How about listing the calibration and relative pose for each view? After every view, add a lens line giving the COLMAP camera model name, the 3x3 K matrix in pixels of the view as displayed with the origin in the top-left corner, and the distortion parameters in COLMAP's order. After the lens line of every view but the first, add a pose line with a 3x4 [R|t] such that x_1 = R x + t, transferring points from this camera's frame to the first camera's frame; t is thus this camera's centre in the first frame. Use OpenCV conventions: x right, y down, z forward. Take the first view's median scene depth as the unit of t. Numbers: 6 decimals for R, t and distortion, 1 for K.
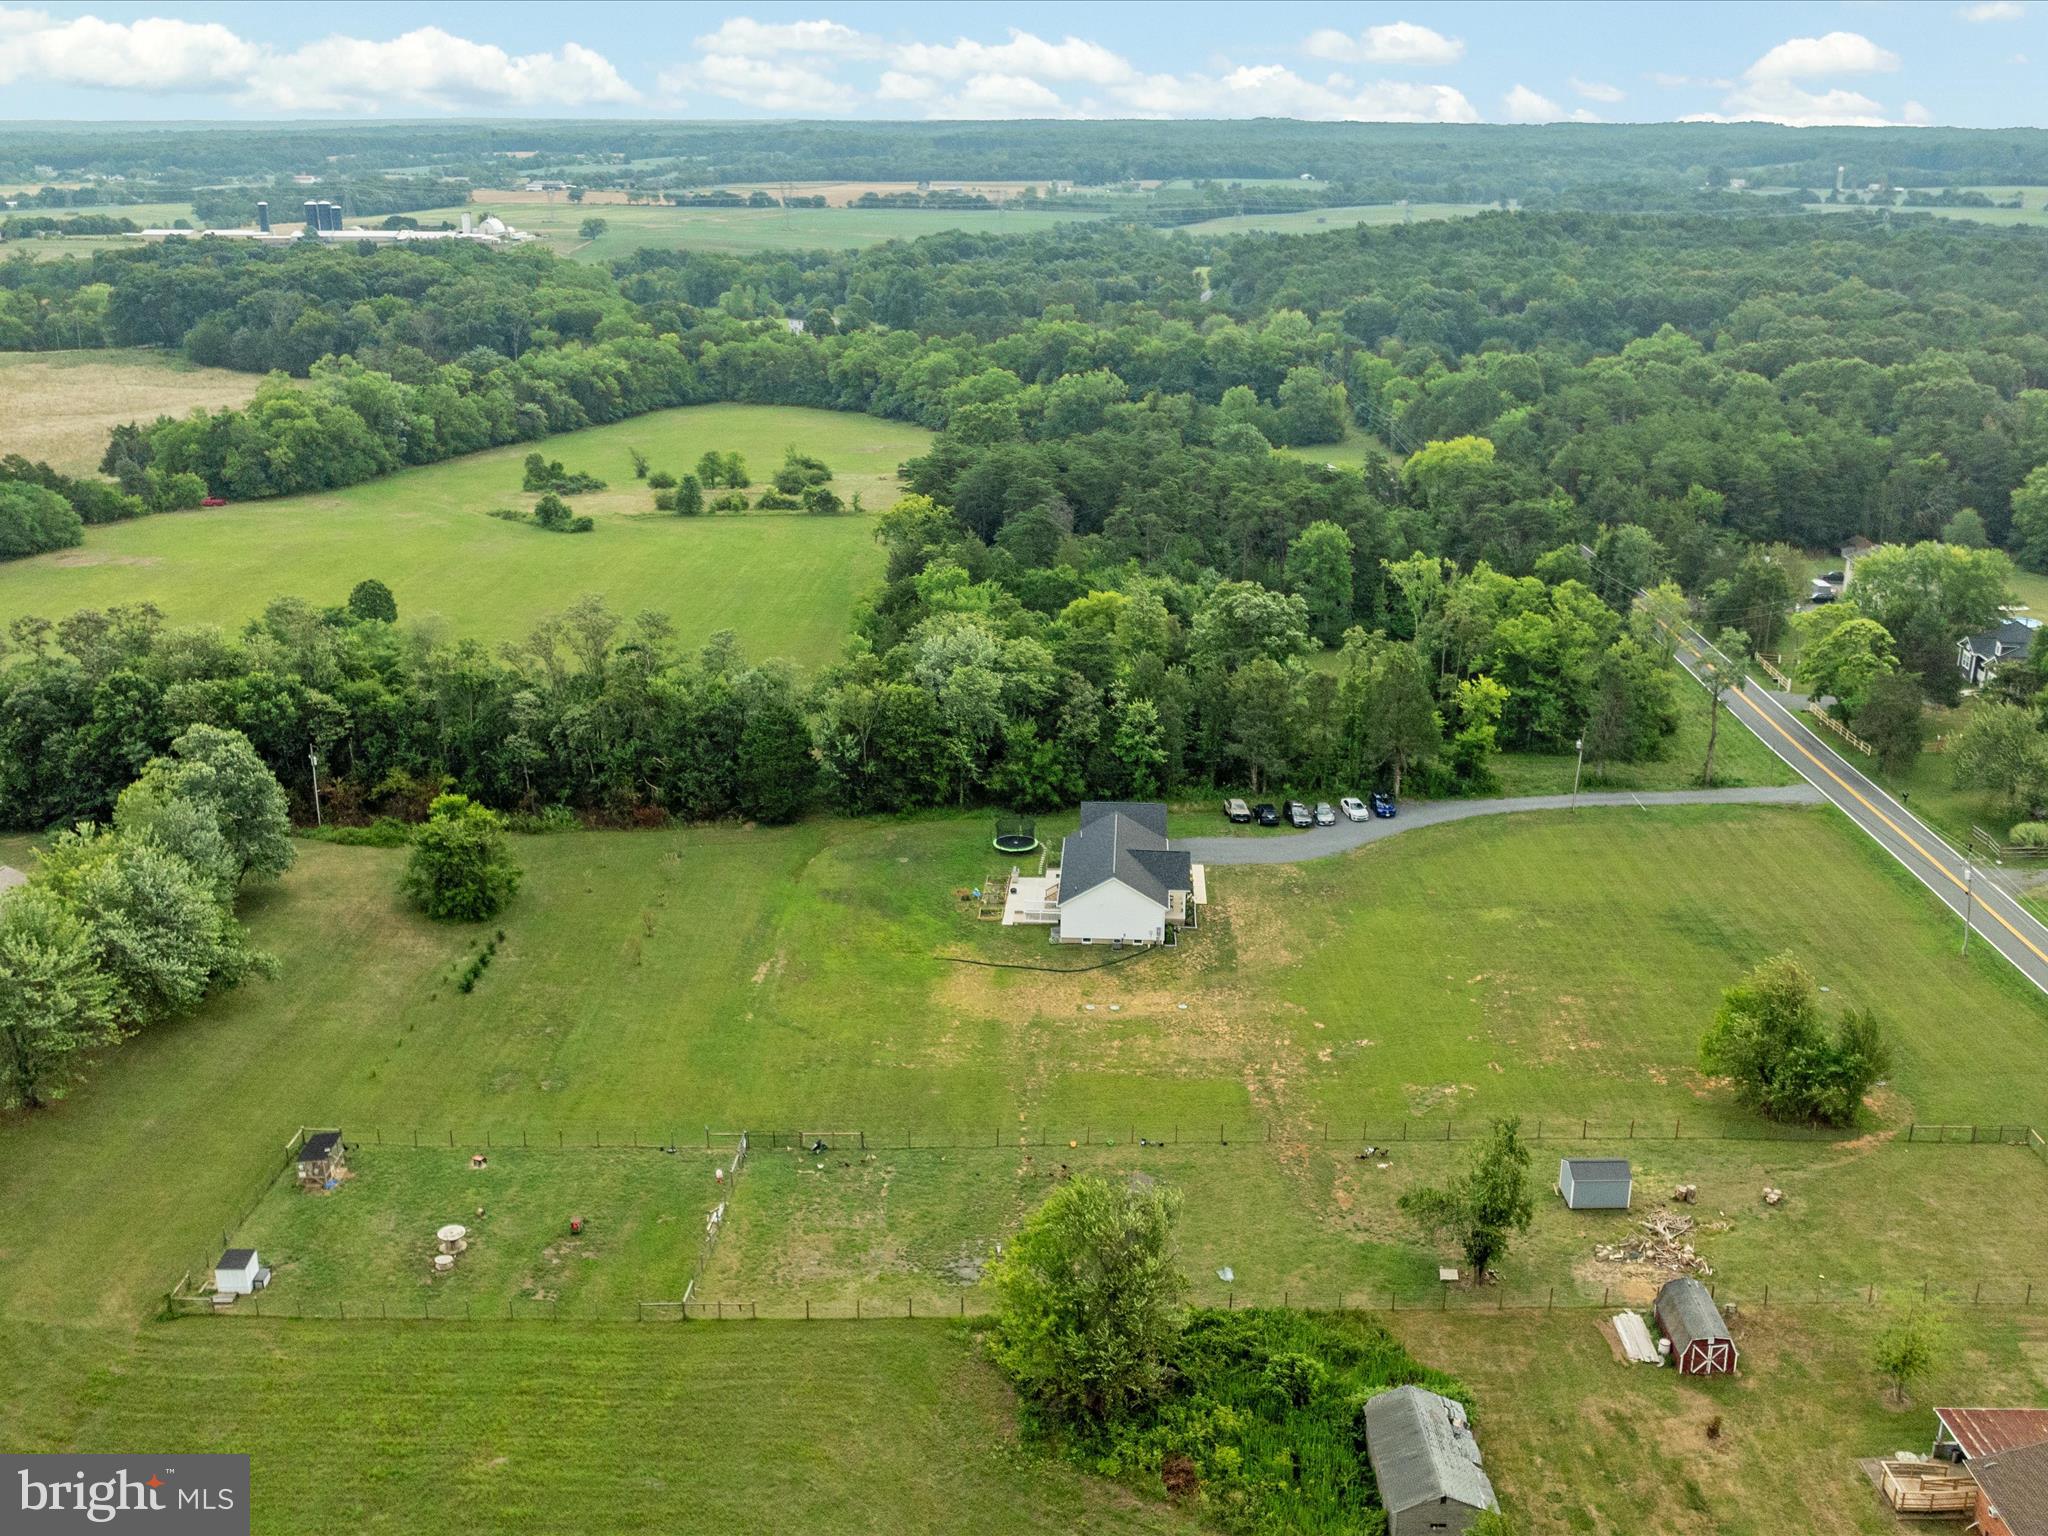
lens RADIAL K [[1893.6, 0, 1022.6], [0, 1893.6, 827.5], [0, 0, 1]] dist [0.006096, -0.021113]
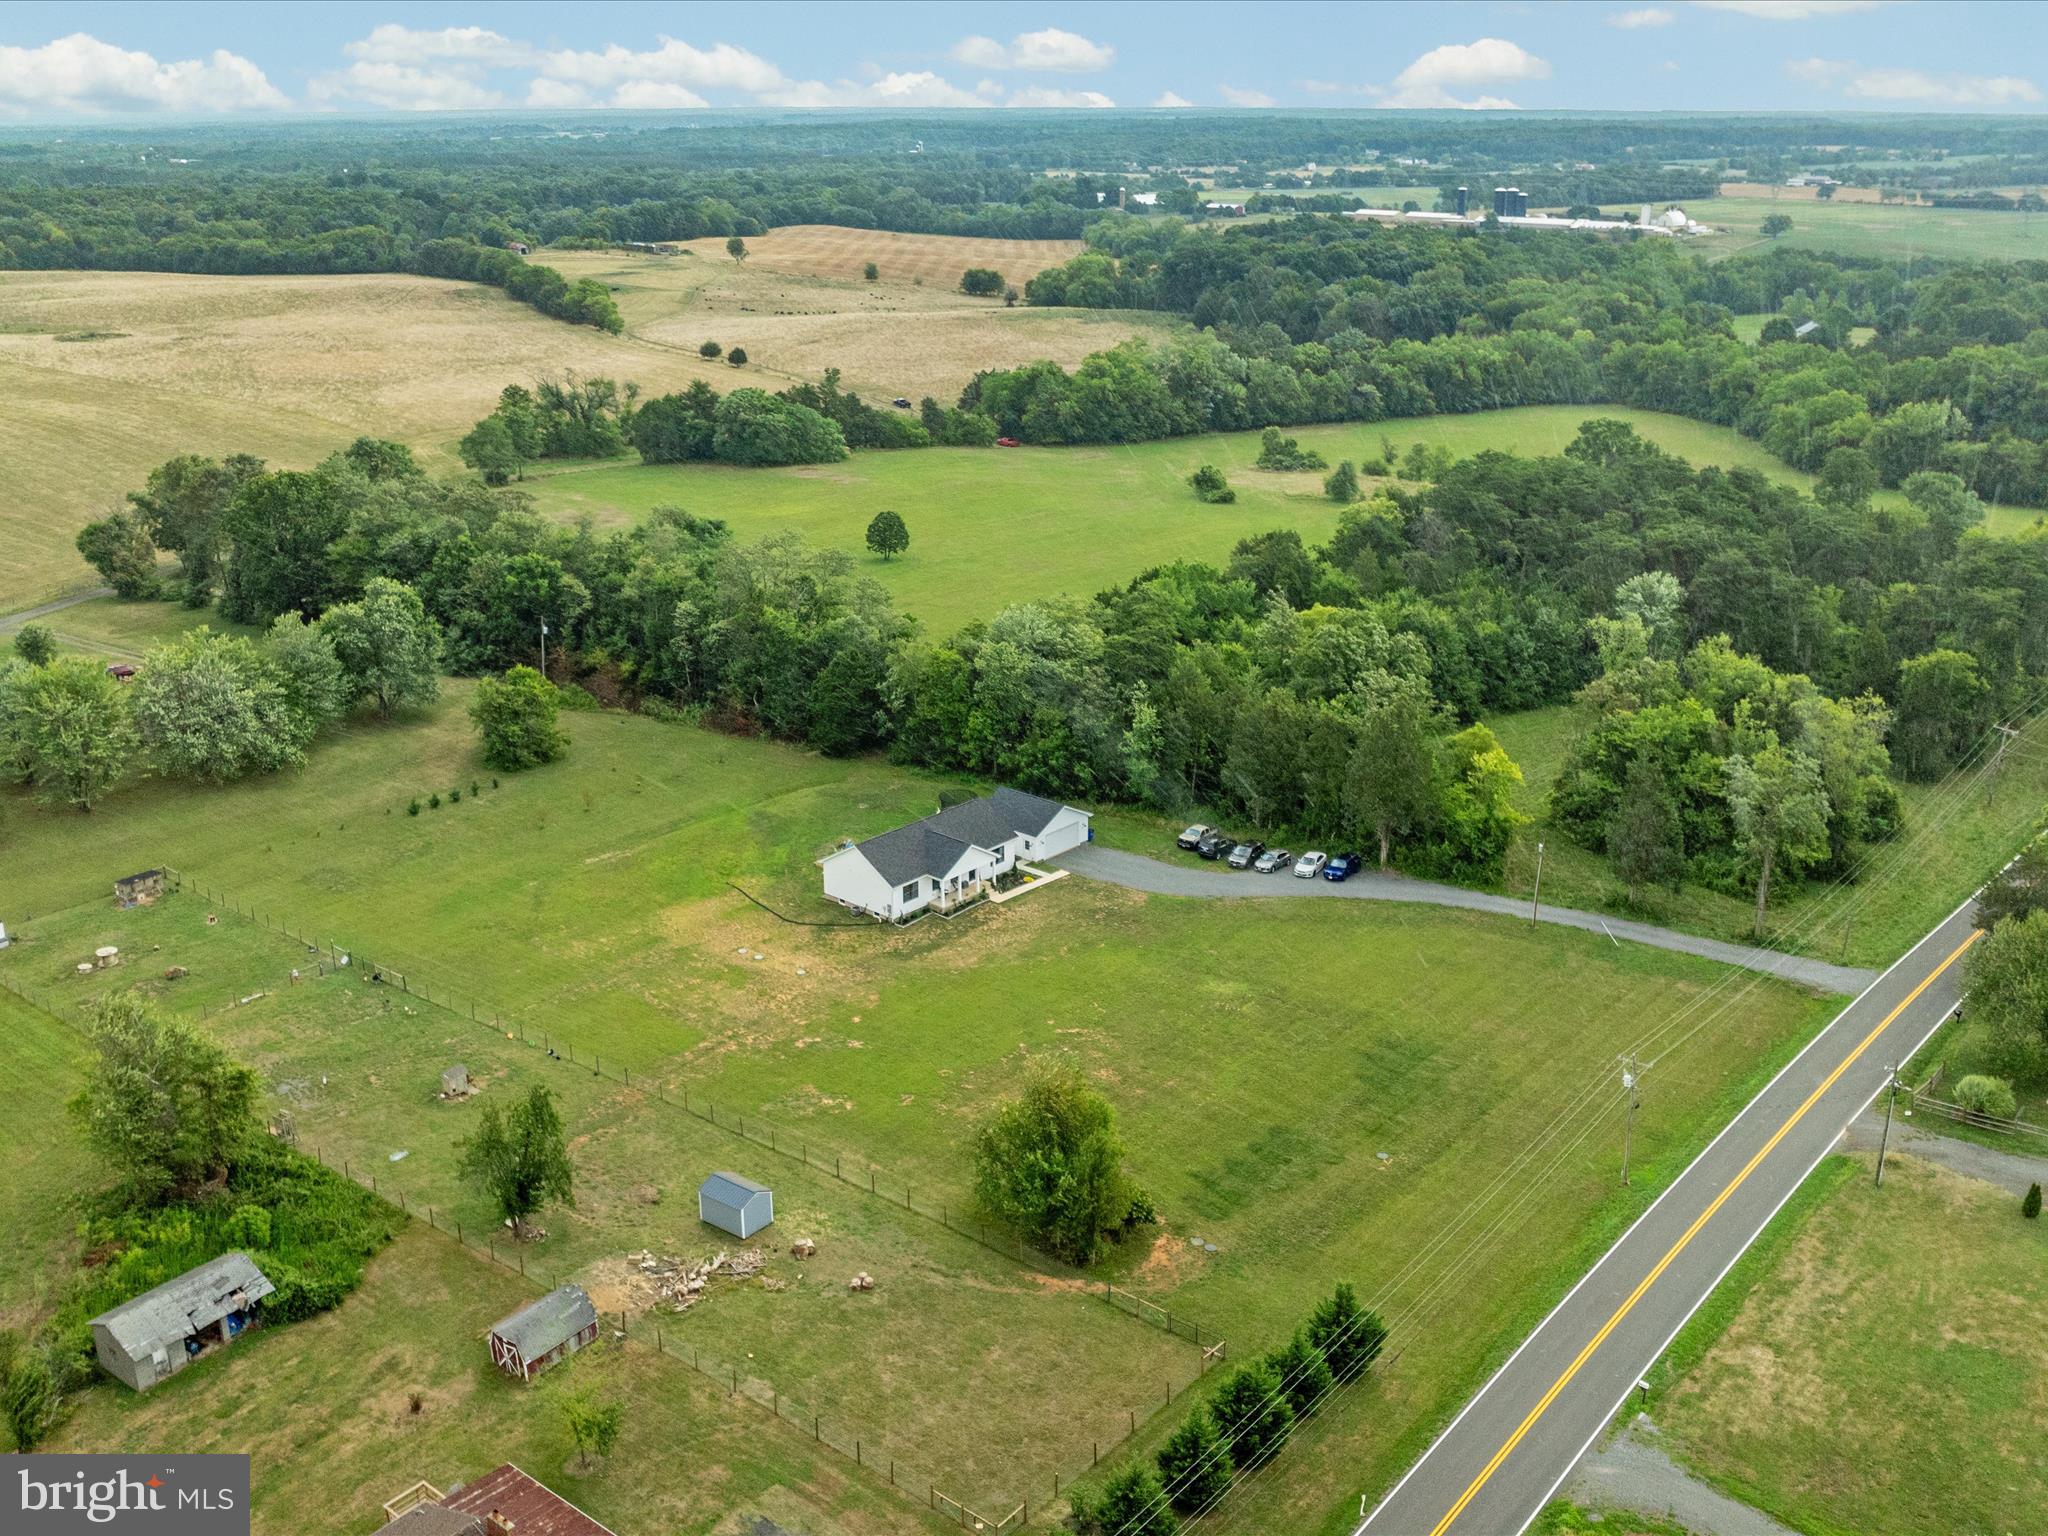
lens RADIAL K [[1911.0, 0, 1024.0], [0, 1911.0, 768.0], [0, 0, 1]] dist [-0.004956, -0.048834]
pose [[0.795859, 0.198691, -0.571953, 0.345179], [-0.213163, 0.976093, 0.042474, -0.038348], [0.566718, 0.088116, 0.819186, 0.095614]]
